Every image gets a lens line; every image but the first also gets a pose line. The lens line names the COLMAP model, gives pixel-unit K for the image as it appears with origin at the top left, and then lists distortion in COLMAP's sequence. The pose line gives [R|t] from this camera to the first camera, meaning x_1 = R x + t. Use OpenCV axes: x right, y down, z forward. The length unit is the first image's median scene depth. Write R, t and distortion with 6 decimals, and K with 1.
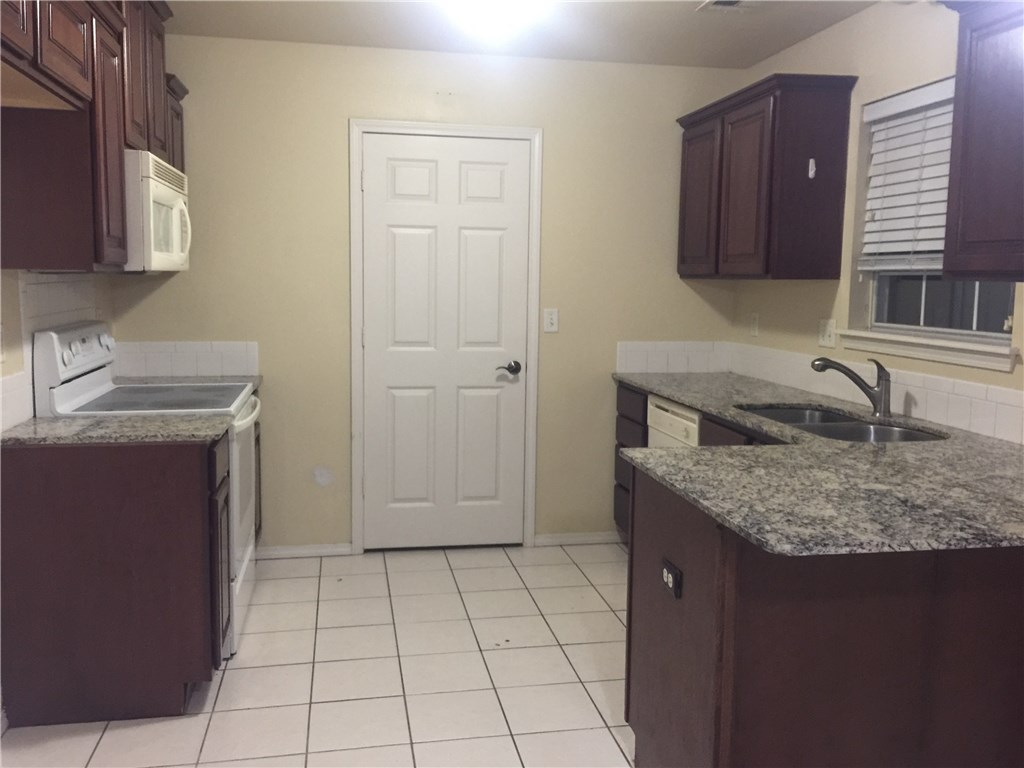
lens RADIAL K [[884.3, 0, 512.1], [0, 884.3, 379.3], [0, 0, 1]] dist [0.062743, -0.090034]
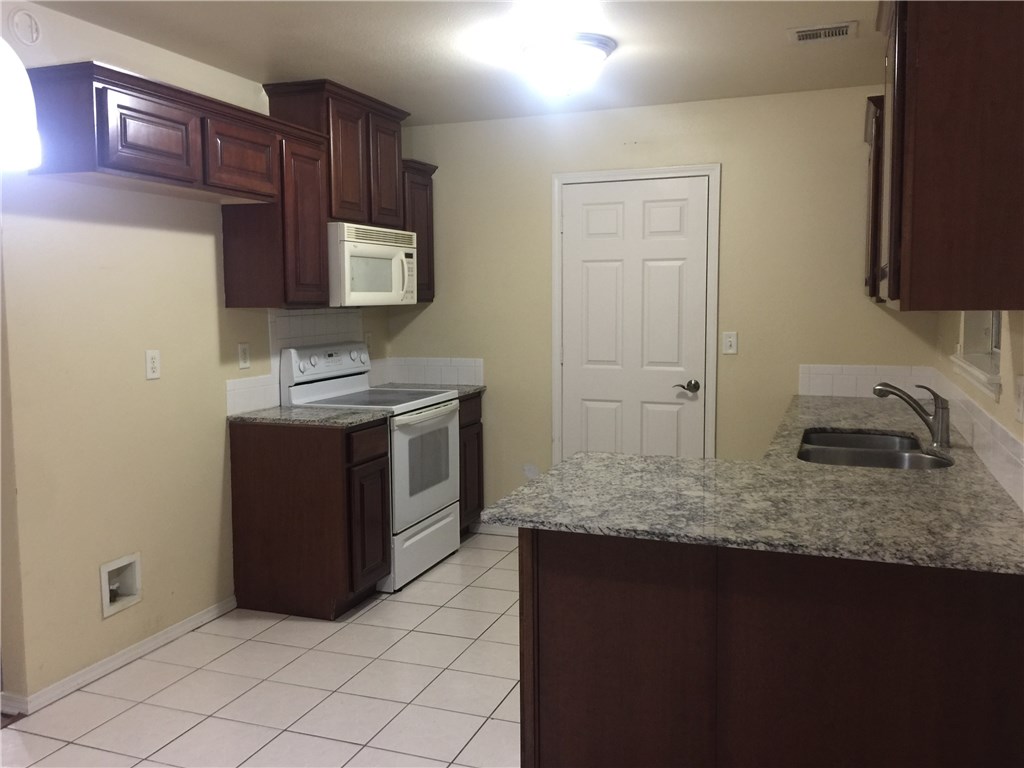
lens RADIAL K [[884.3, 0, 514.5], [0, 884.3, 383.7], [0, 0, 1]] dist [0.062743, -0.090034]
pose [[0.850402, 0.030674, -0.525238, 0.524523], [-0.040159, 0.999171, -0.006669, -0.000583], [0.524598, 0.026765, 0.850929, -0.047847]]
